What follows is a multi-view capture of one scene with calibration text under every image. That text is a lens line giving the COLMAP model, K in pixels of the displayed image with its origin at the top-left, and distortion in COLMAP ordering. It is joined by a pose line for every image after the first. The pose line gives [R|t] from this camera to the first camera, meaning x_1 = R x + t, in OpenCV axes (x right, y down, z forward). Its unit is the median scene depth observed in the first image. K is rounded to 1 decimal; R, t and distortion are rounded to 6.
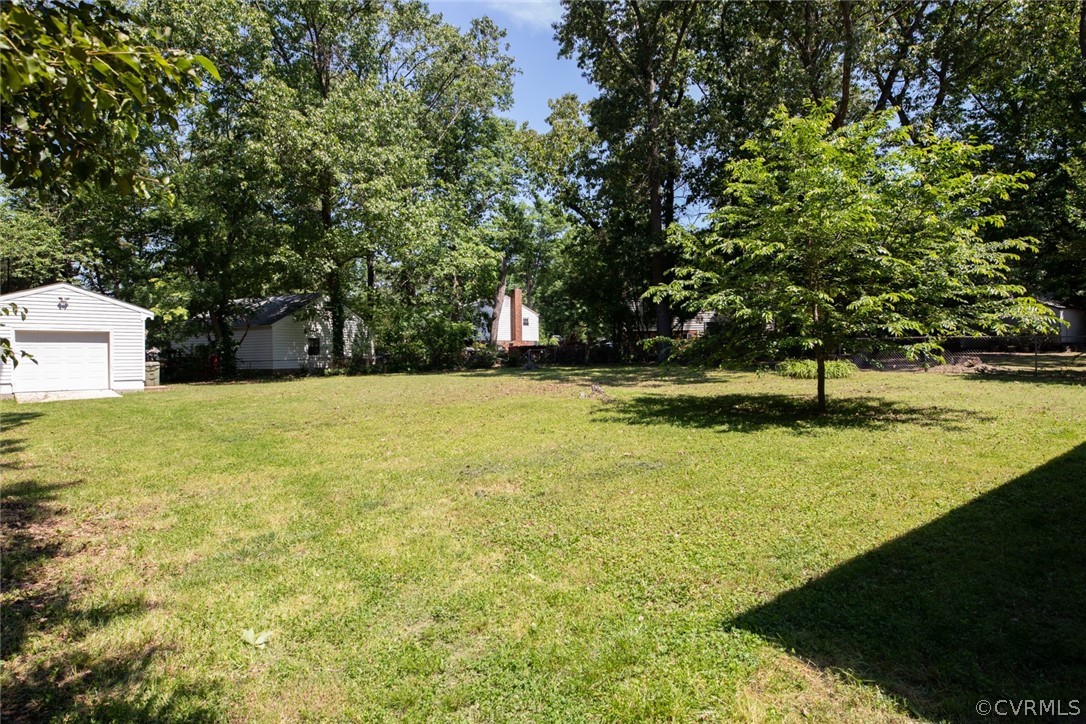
lens RADIAL K [[623.1, 0, 545.1], [0, 623.1, 365.9], [0, 0, 1]] dist [-0.020163, -0.000024]
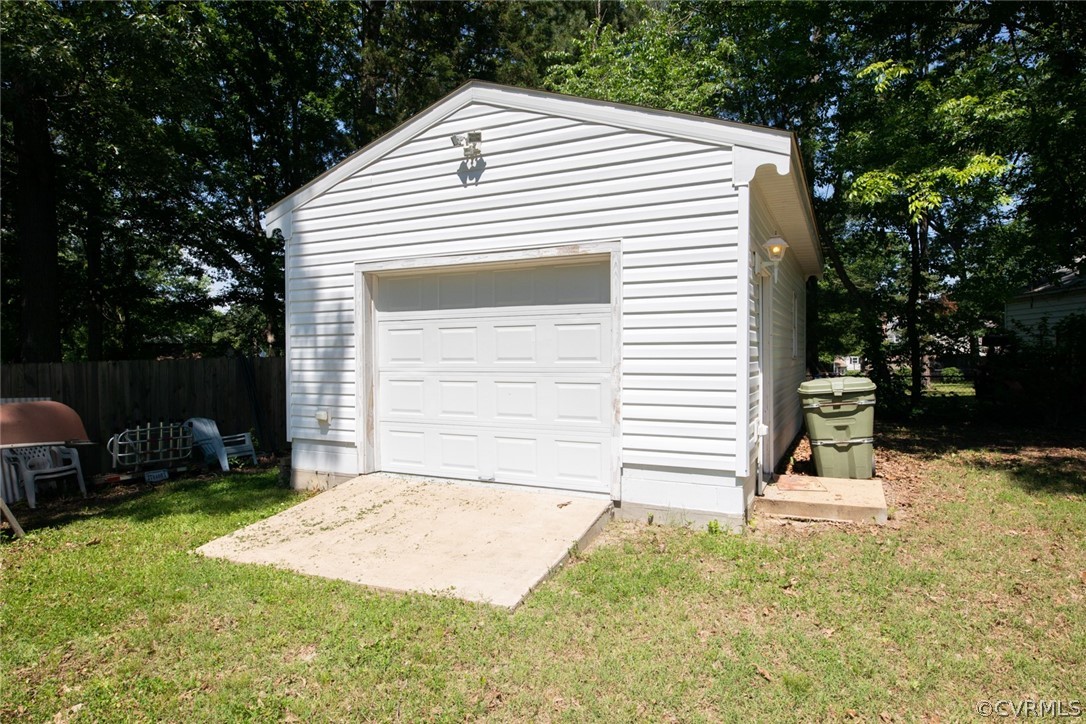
lens RADIAL K [[625.1, 0, 543.0], [0, 625.1, 362.0], [0, 0, 1]] dist [-0.025989, 0.003518]
pose [[0.323546, 0.022636, -0.945942, -0.298958], [-0.010055, 0.999740, 0.020484, -0.011344], [0.946159, 0.002884, 0.323689, 0.548051]]
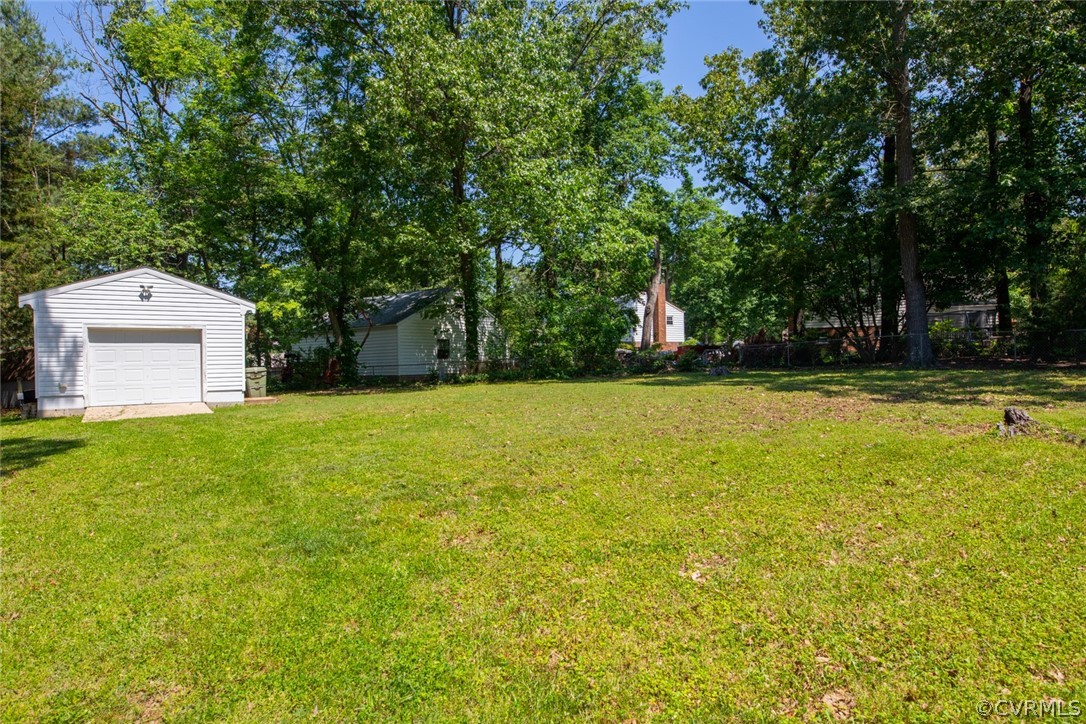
lens RADIAL K [[625.1, 0, 543.0], [0, 625.1, 362.0], [0, 0, 1]] dist [-0.025989, 0.003518]
pose [[0.983078, -0.006385, -0.183077, -0.083336], [0.003824, 0.999890, -0.014340, -0.000280], [0.183148, 0.013398, 0.982994, 0.186259]]
